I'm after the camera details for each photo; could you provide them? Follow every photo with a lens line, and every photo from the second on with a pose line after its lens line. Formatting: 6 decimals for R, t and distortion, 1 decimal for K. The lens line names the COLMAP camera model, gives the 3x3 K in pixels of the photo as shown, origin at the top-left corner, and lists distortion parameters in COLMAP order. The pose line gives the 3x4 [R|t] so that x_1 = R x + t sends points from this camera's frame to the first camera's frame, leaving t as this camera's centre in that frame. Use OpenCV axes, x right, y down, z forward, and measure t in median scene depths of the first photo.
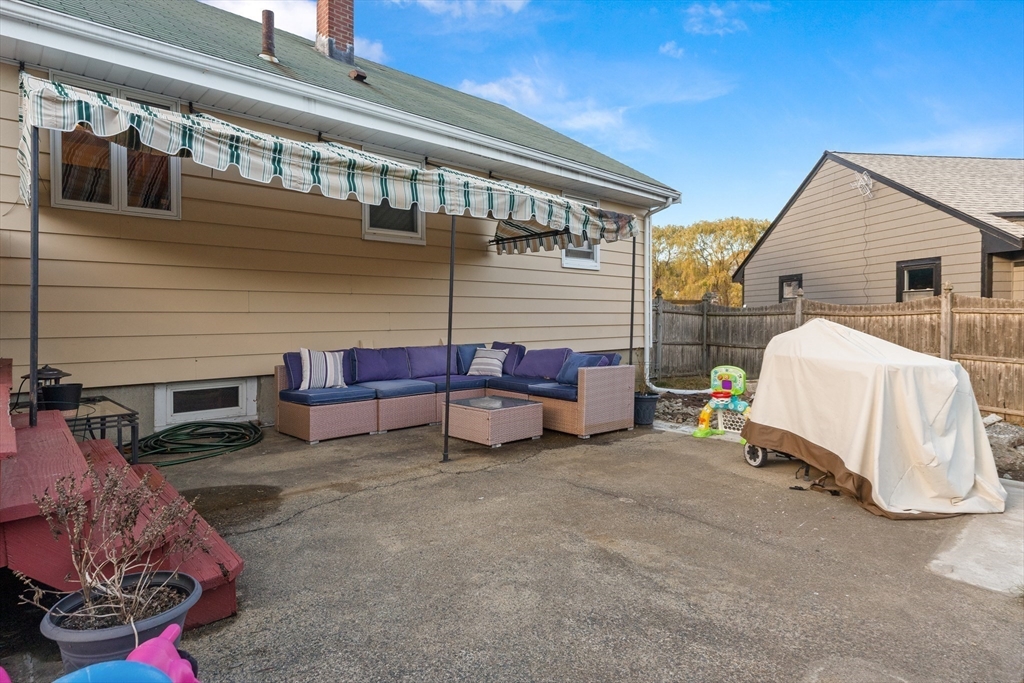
lens RADIAL K [[572.6, 0, 510.3], [0, 572.6, 334.4], [0, 0, 1]] dist [0.008854, -0.003039]
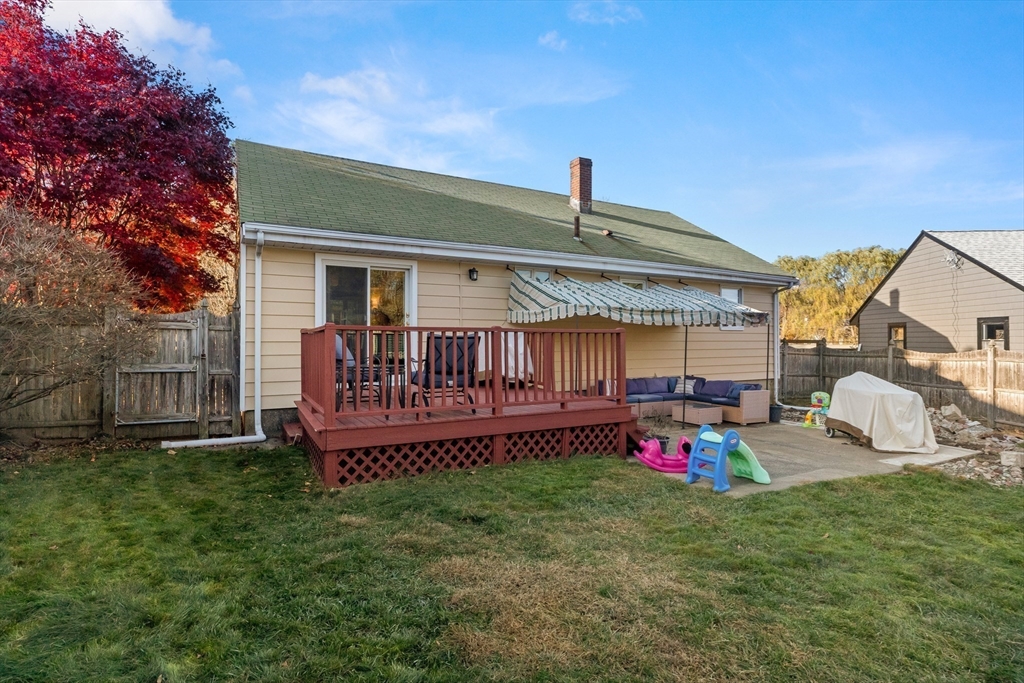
lens RADIAL K [[511.2, 0, 515.6], [0, 511.2, 335.8], [0, 0, 1]] dist [-0.003448, 0.002827]
pose [[0.971874, 0.001394, -0.235498, -0.211016], [-0.011253, 0.999115, -0.040529, -0.050147], [0.235233, 0.042039, 0.971029, -0.888891]]
